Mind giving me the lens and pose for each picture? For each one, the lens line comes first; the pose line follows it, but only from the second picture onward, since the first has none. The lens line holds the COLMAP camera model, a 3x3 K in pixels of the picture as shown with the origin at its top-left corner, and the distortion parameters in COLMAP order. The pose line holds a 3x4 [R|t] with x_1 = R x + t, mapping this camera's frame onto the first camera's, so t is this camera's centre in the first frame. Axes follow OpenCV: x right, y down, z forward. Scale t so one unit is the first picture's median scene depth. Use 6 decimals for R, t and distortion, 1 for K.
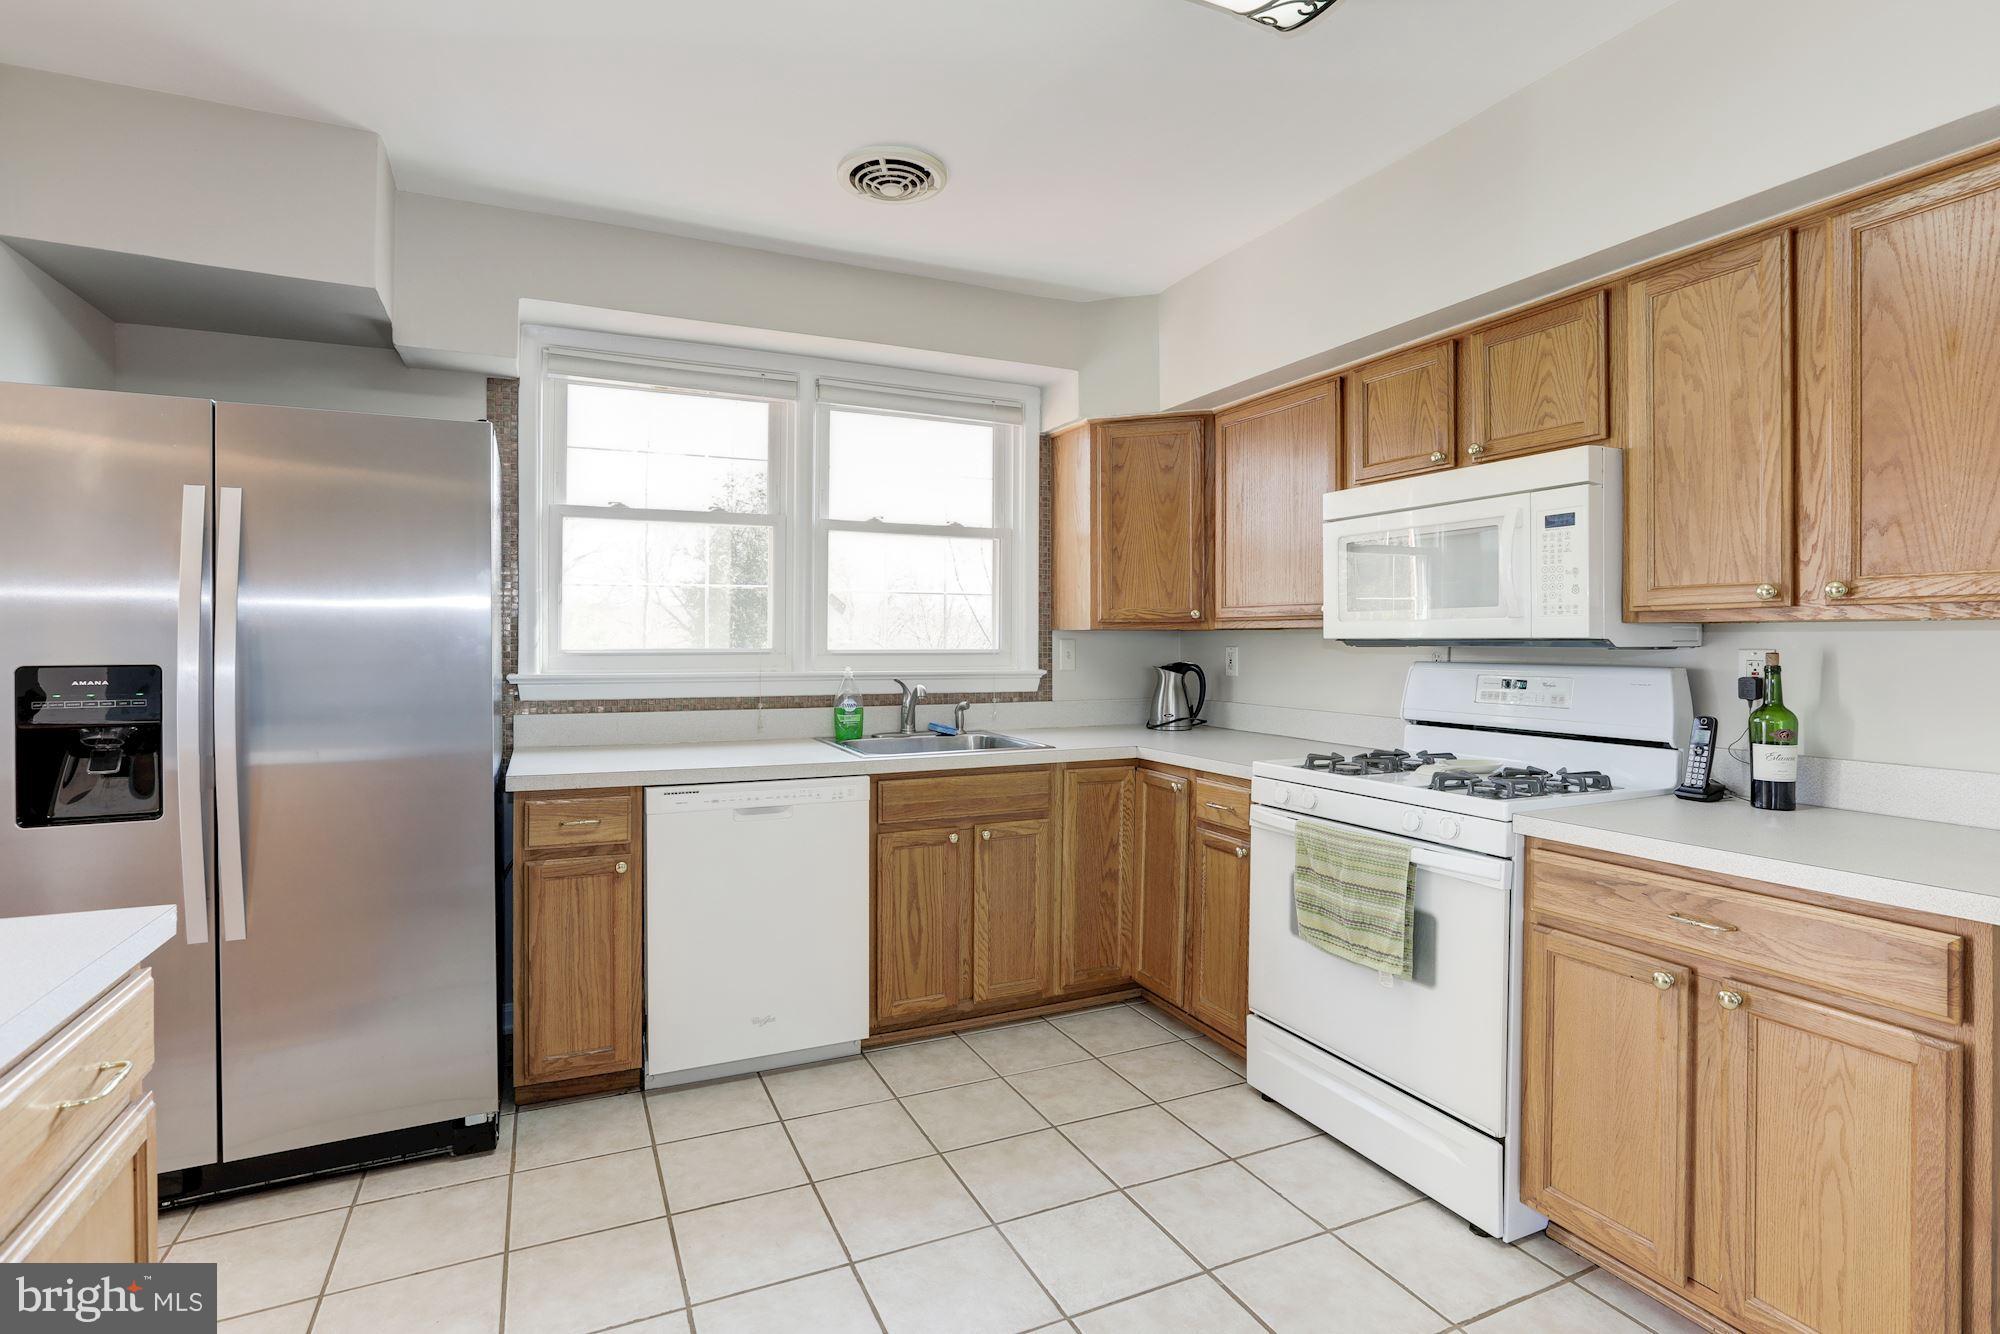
lens RADIAL K [[976.8, 0, 1017.8], [0, 976.8, 644.5], [0, 0, 1]] dist [-0.003970, 0.000753]
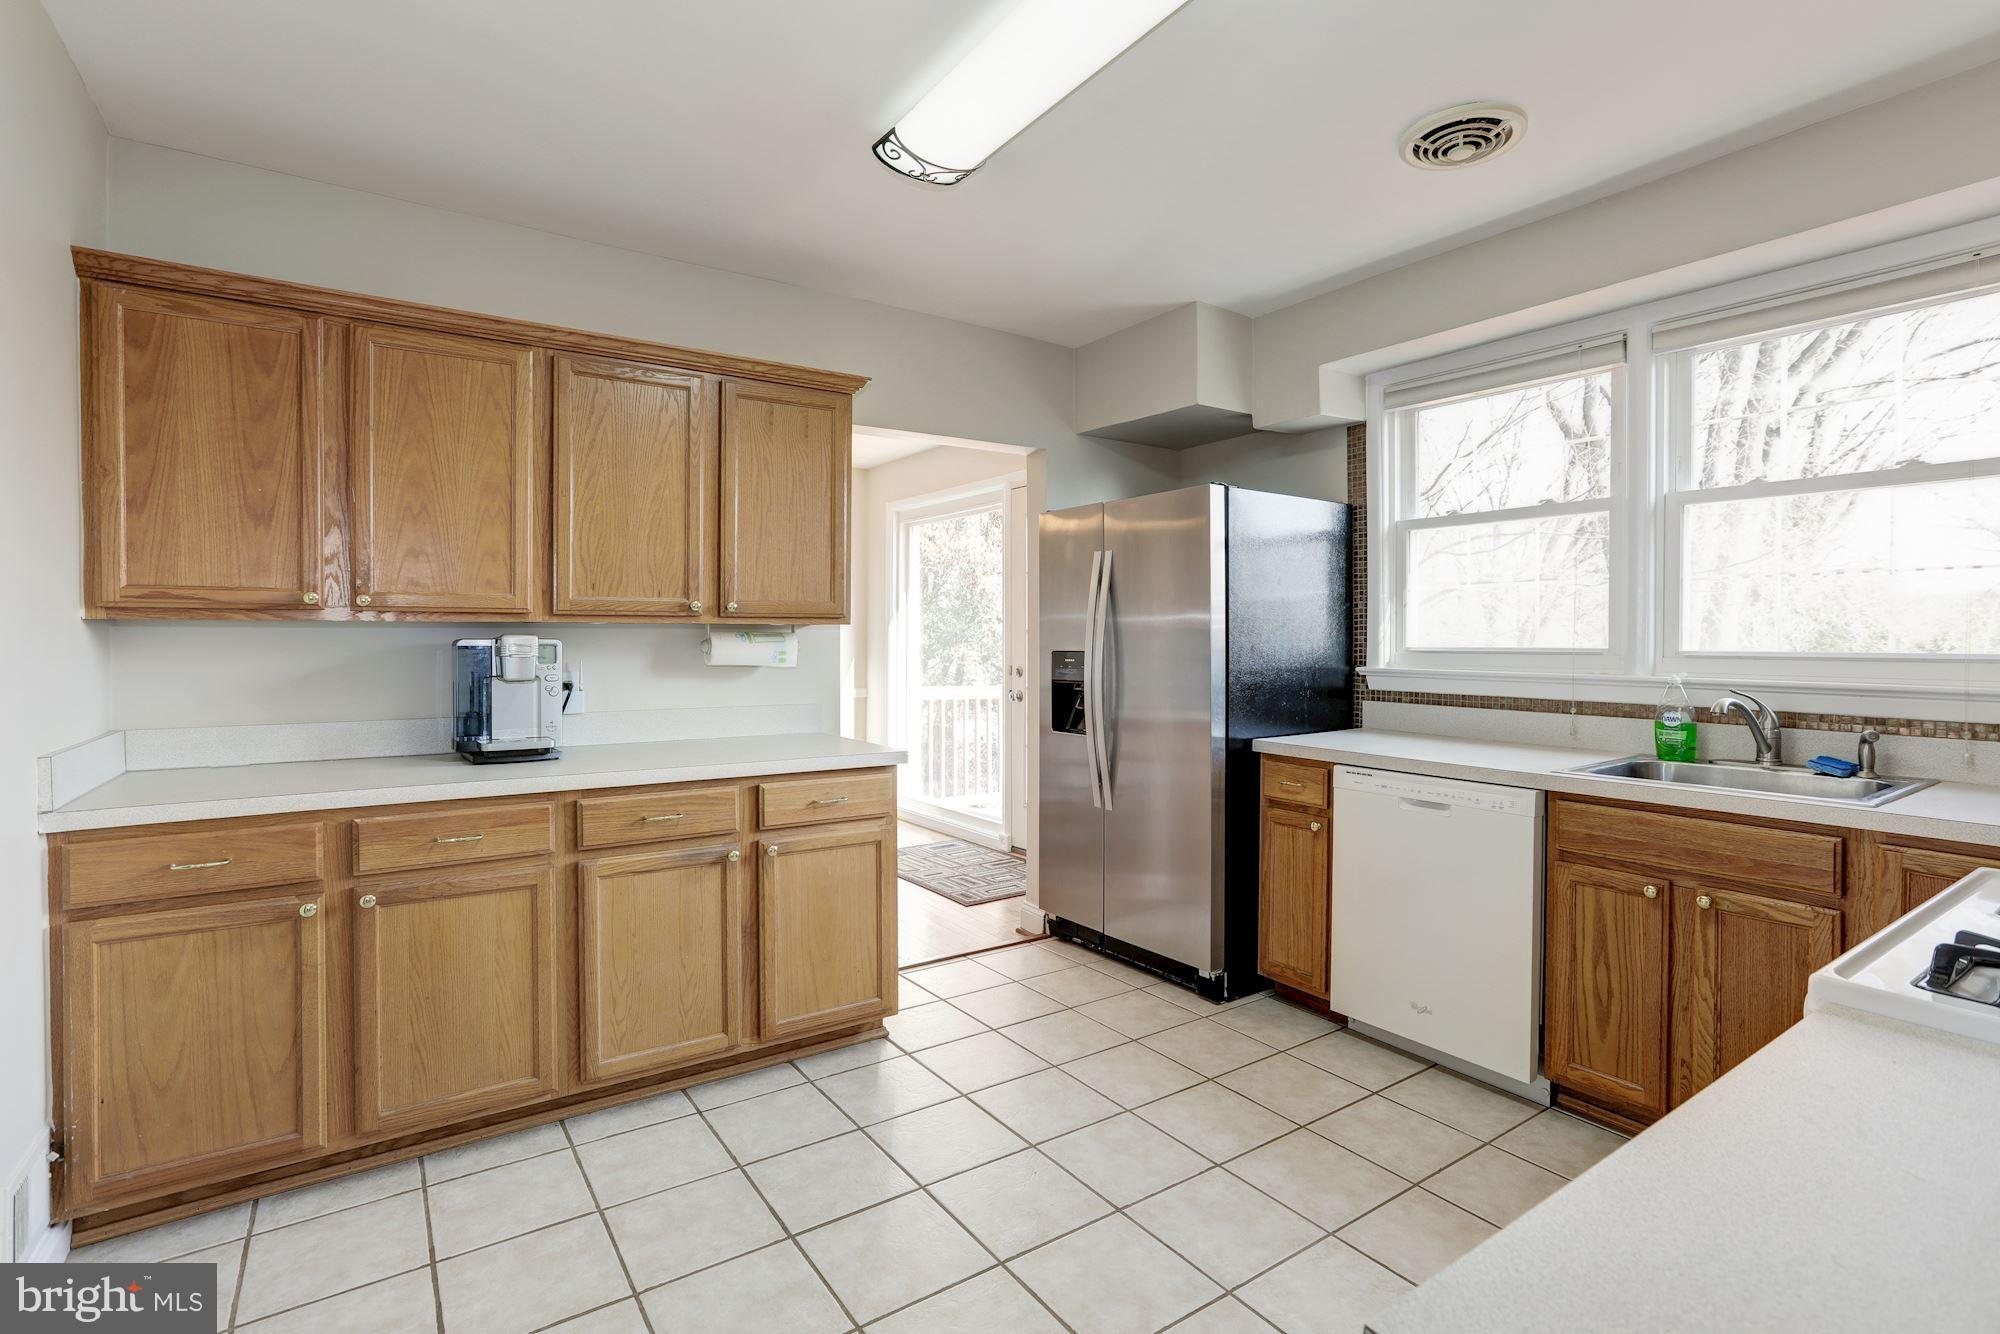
lens RADIAL K [[945.4, 0, 953.2], [0, 945.4, 651.7], [0, 0, 1]] dist [0.000243, 0.000579]
pose [[0.148378, 0.010773, -0.988872, 0.670043], [-0.006773, 0.999928, 0.009878, 0.003779], [0.988908, 0.005232, 0.148440, 0.379760]]
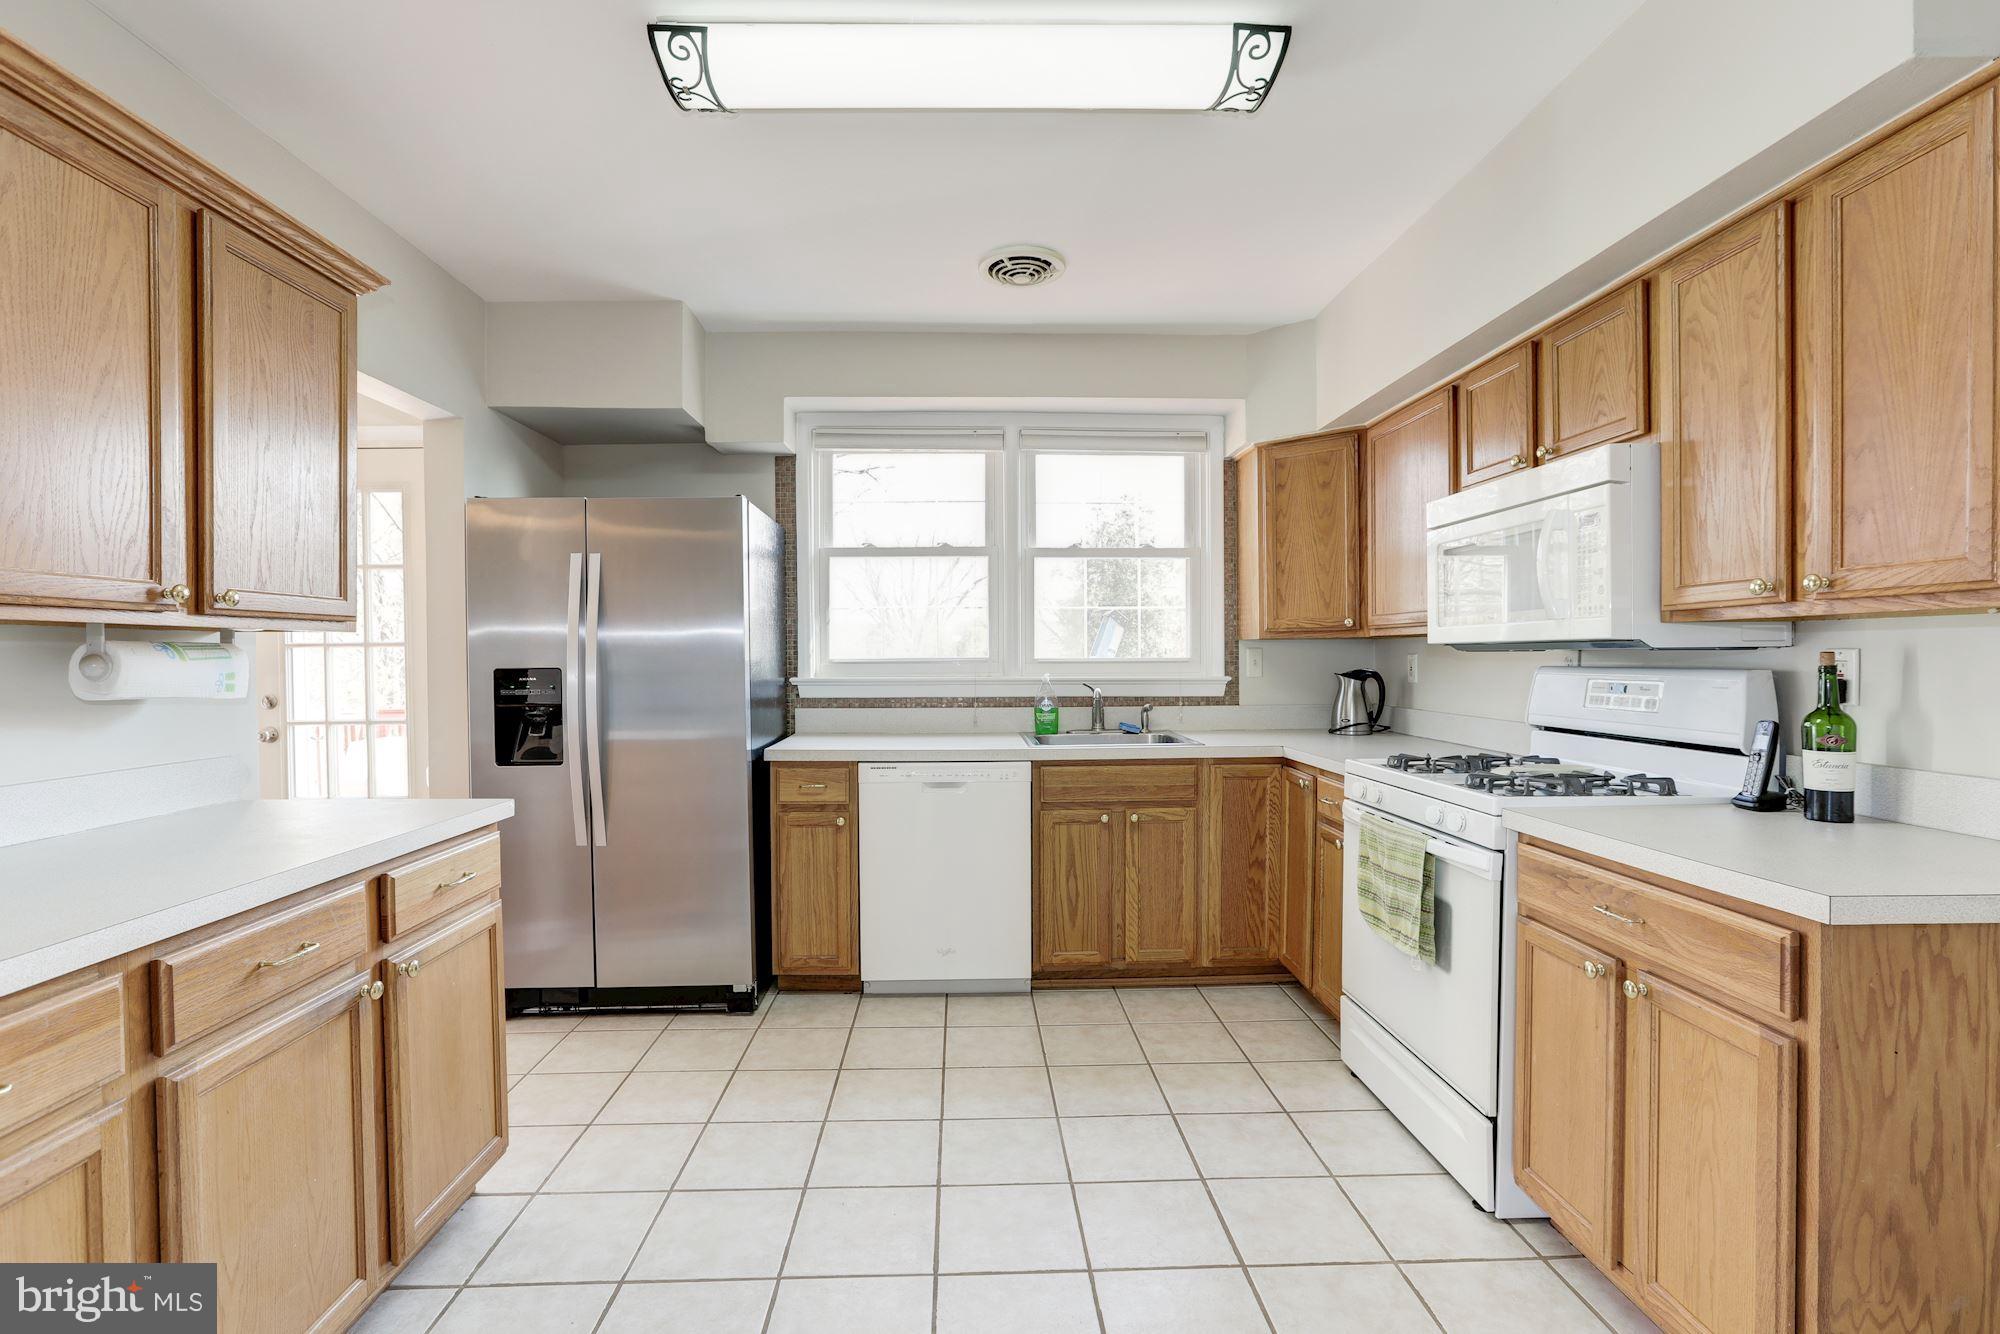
lens RADIAL K [[954.5, 0, 1003.4], [0, 954.5, 674.5], [0, 0, 1]] dist [0.000745, 0.000253]
pose [[0.919142, 0.001214, -0.393924, 0.306127], [0.005177, 0.999872, 0.015161, 0.009160], [0.393892, -0.015975, 0.919018, -0.104457]]
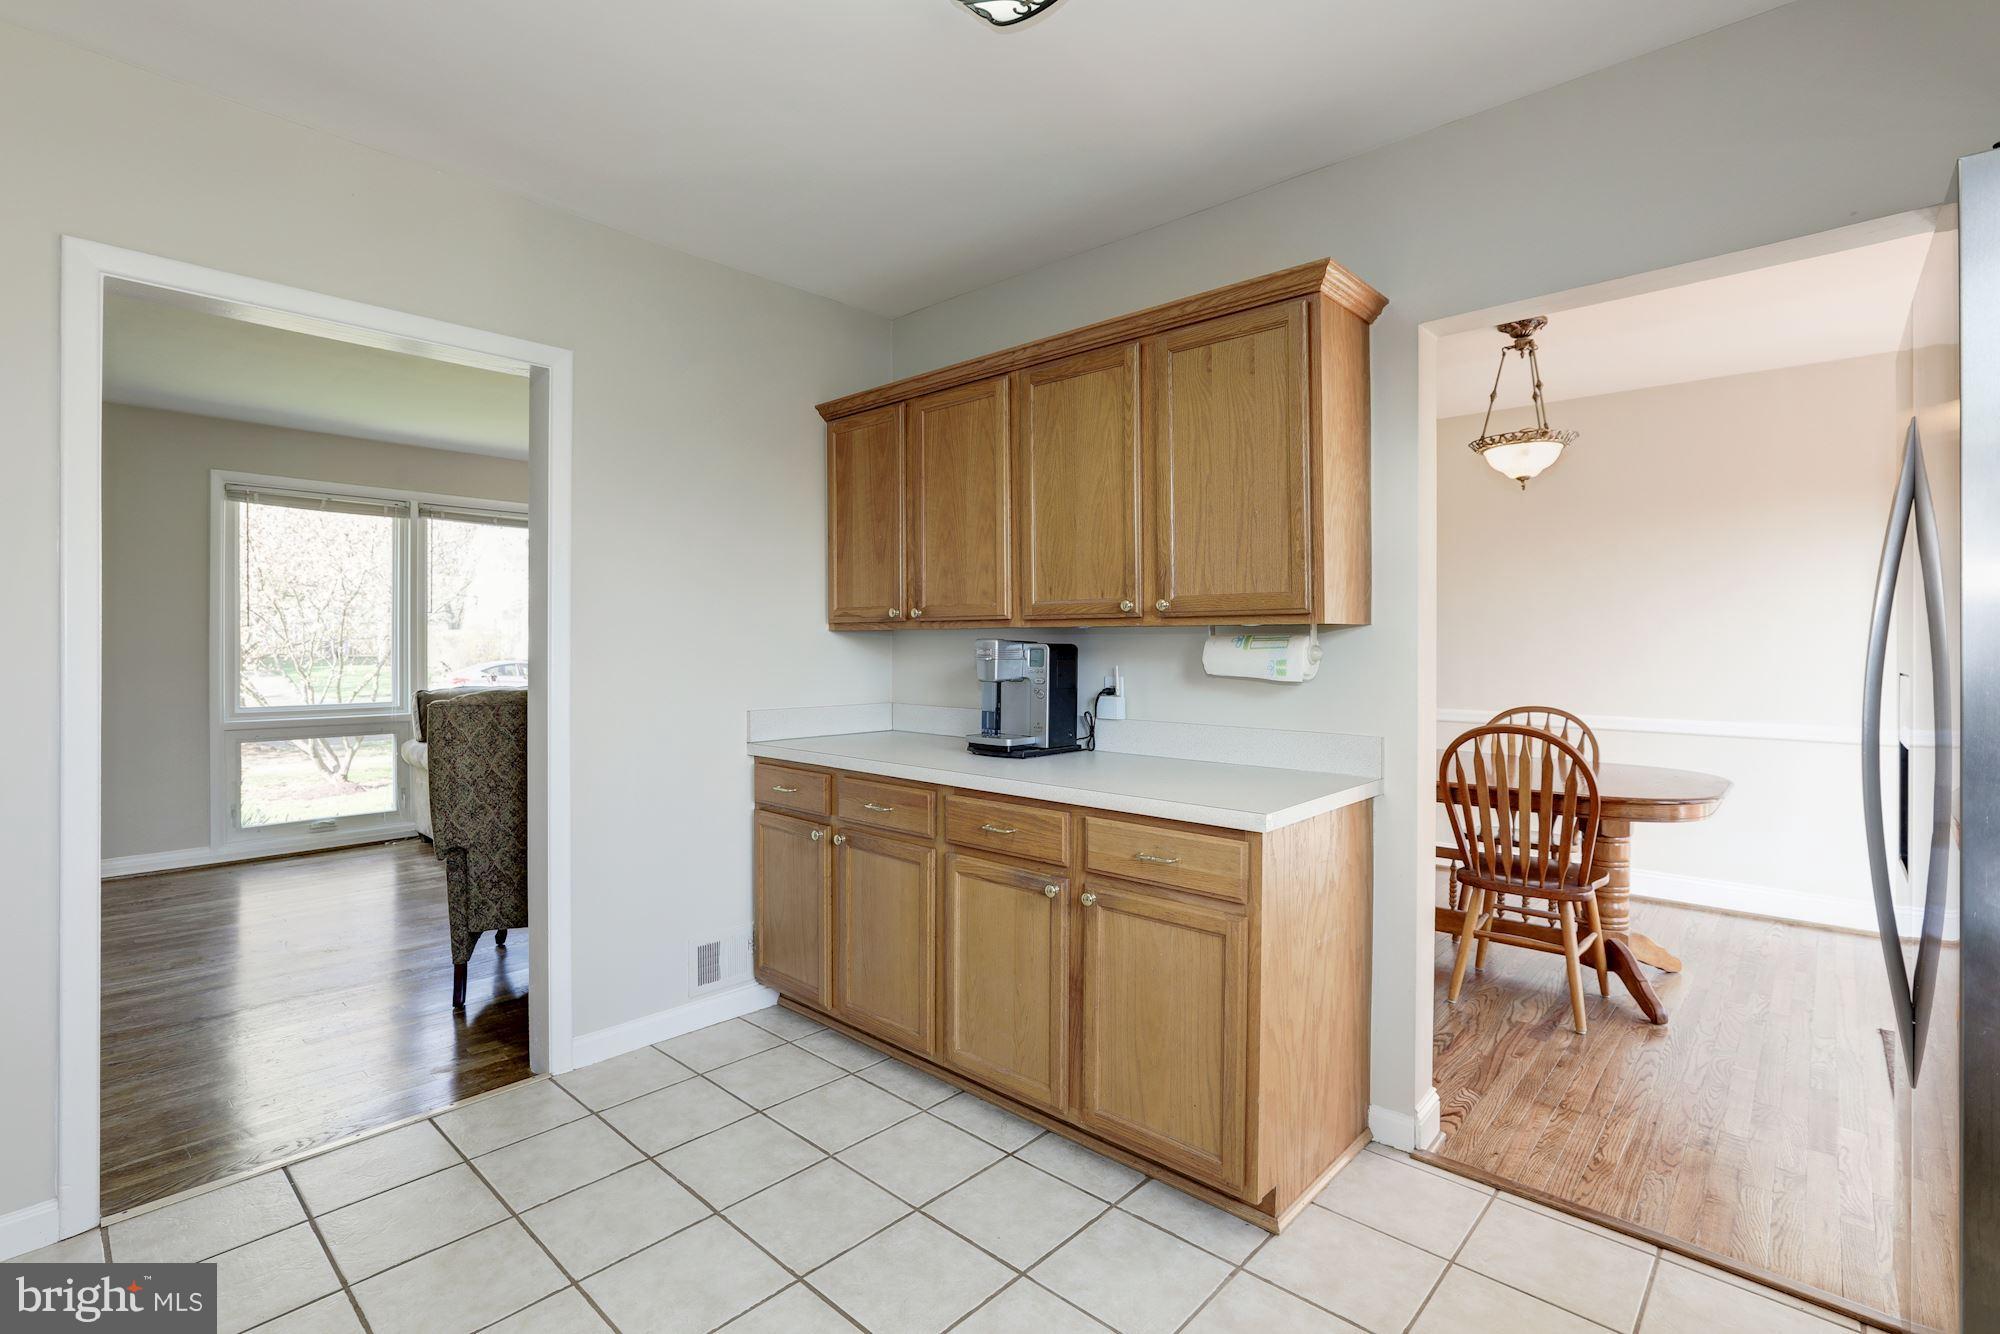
lens RADIAL K [[976.8, 0, 1017.8], [0, 976.8, 644.5], [0, 0, 1]] dist [-0.003970, 0.000753]
pose [[-0.921476, 0.001184, -0.388433, 0.049114], [-0.003239, 0.999937, 0.010731, -0.007714], [0.388421, 0.011146, -0.921415, 1.102738]]
